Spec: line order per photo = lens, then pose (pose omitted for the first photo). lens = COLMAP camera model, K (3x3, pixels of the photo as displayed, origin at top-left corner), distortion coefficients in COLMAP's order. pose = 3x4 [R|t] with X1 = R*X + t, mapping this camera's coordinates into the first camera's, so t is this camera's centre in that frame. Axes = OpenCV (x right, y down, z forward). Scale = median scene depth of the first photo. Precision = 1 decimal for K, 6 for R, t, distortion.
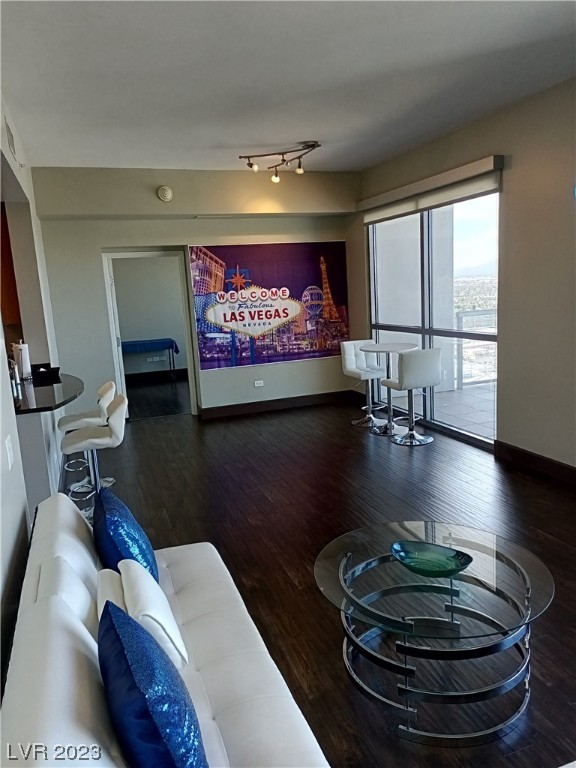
lens RADIAL K [[572.1, 0, 288.0], [0, 572.1, 384.9], [0, 0, 1]] dist [0.048679, -0.010429]
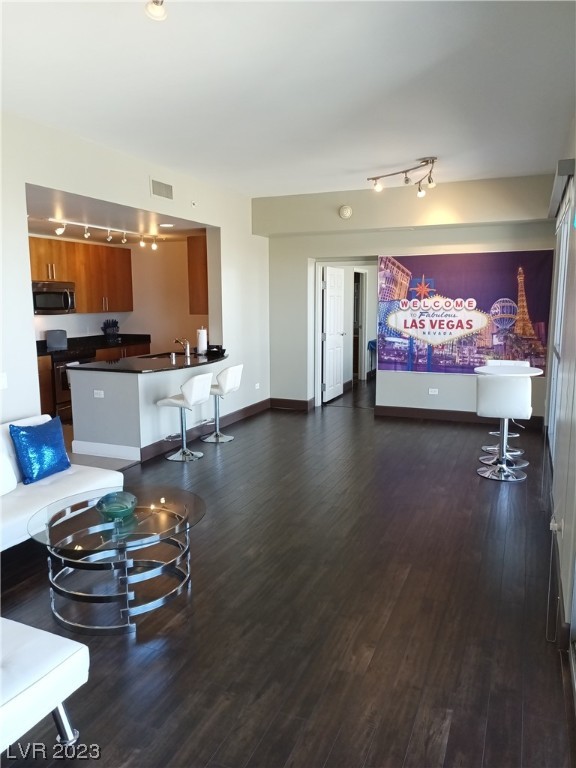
lens RADIAL K [[572.1, 0, 289.0], [0, 572.1, 382.8], [0, 0, 1]] dist [0.048679, -0.010429]
pose [[0.736132, 0.153139, -0.659286, 0.440522], [-0.152662, 0.986534, 0.058695, -0.039576], [0.659397, 0.057440, 0.749598, 0.073498]]
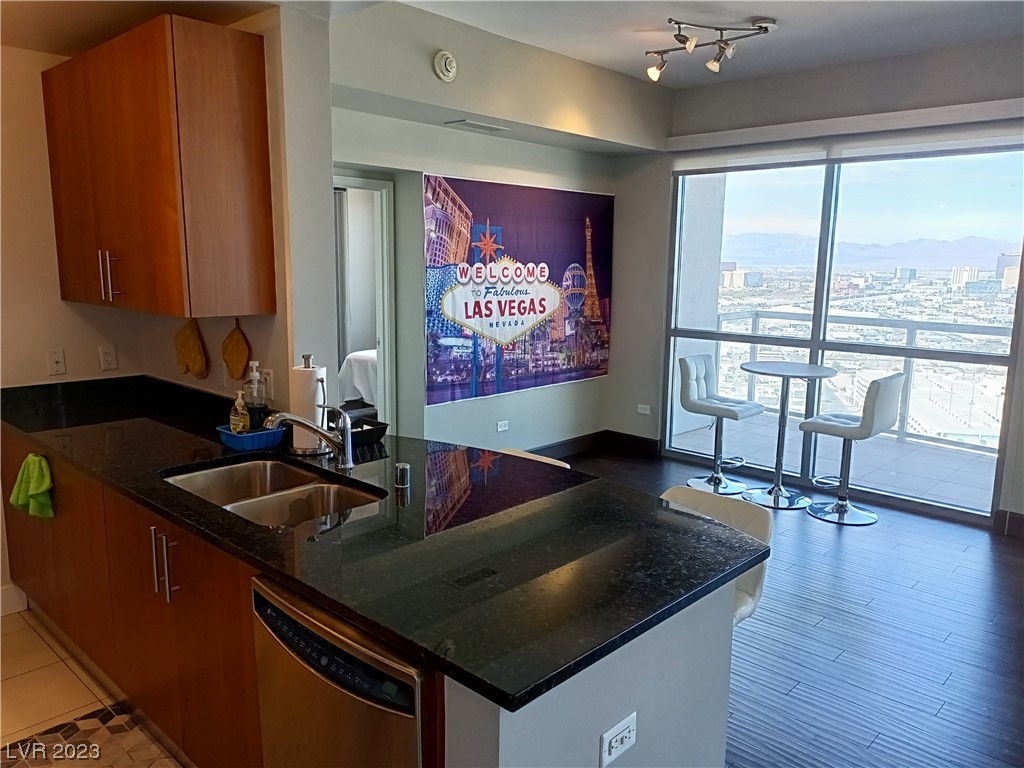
lens RADIAL K [[762.8, 0, 515.6], [0, 762.8, 384.7], [0, 0, 1]] dist [0.048679, -0.010429]
pose [[0.884862, -0.006083, 0.465813, -0.409245], [0.014754, 0.999779, -0.014971, -0.033251], [-0.465619, 0.020120, 0.884756, 0.321727]]
